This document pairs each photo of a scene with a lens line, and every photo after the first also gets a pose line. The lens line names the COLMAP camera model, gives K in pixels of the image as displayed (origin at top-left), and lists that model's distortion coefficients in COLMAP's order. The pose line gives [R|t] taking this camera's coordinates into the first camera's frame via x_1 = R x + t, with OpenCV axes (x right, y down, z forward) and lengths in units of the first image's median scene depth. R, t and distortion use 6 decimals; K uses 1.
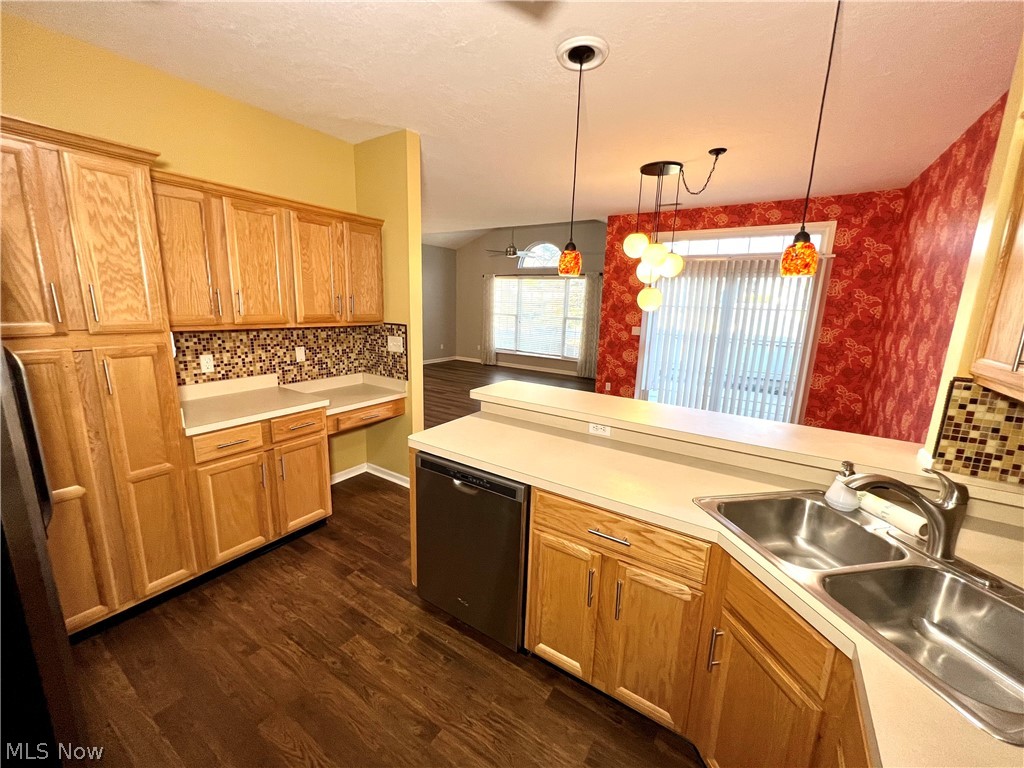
lens RADIAL K [[409.0, 0, 513.6], [0, 409.0, 384.3], [0, 0, 1]] dist [-0.002804, 0.000573]
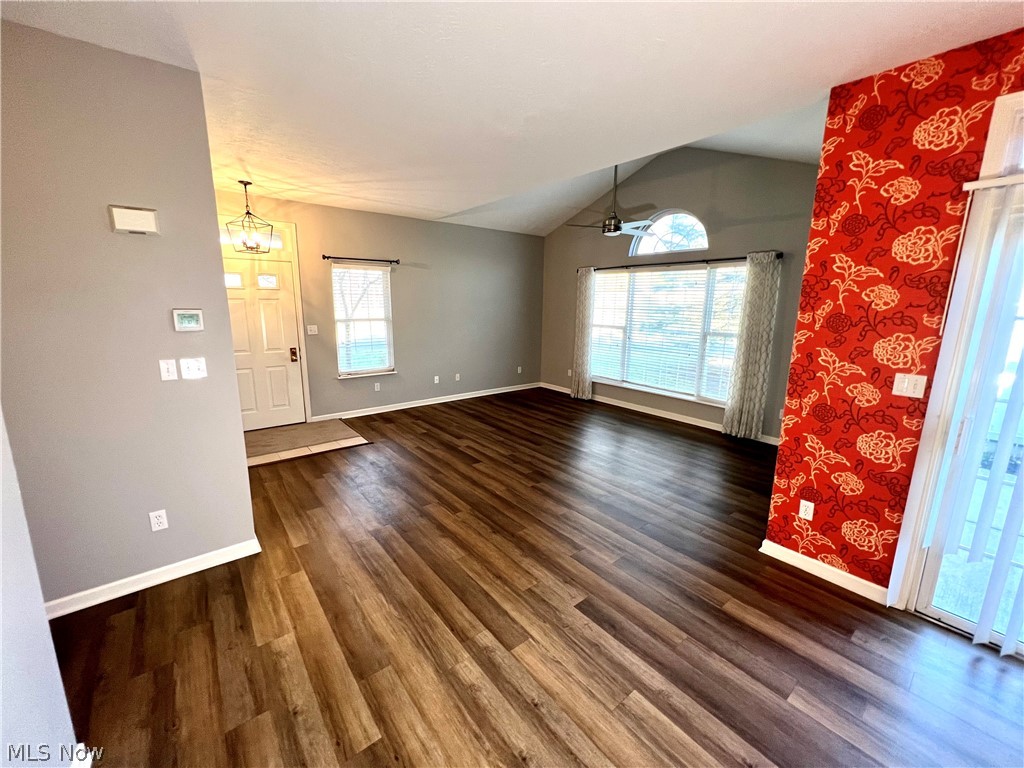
lens RADIAL K [[409.0, 0, 506.4], [0, 409.0, 384.2], [0, 0, 1]] dist [-0.002804, 0.000573]
pose [[0.944467, 0.043015, -0.325779, 0.048064], [-0.046097, 0.998935, -0.001743, -0.071784], [0.325357, 0.016664, 0.945444, 0.335953]]
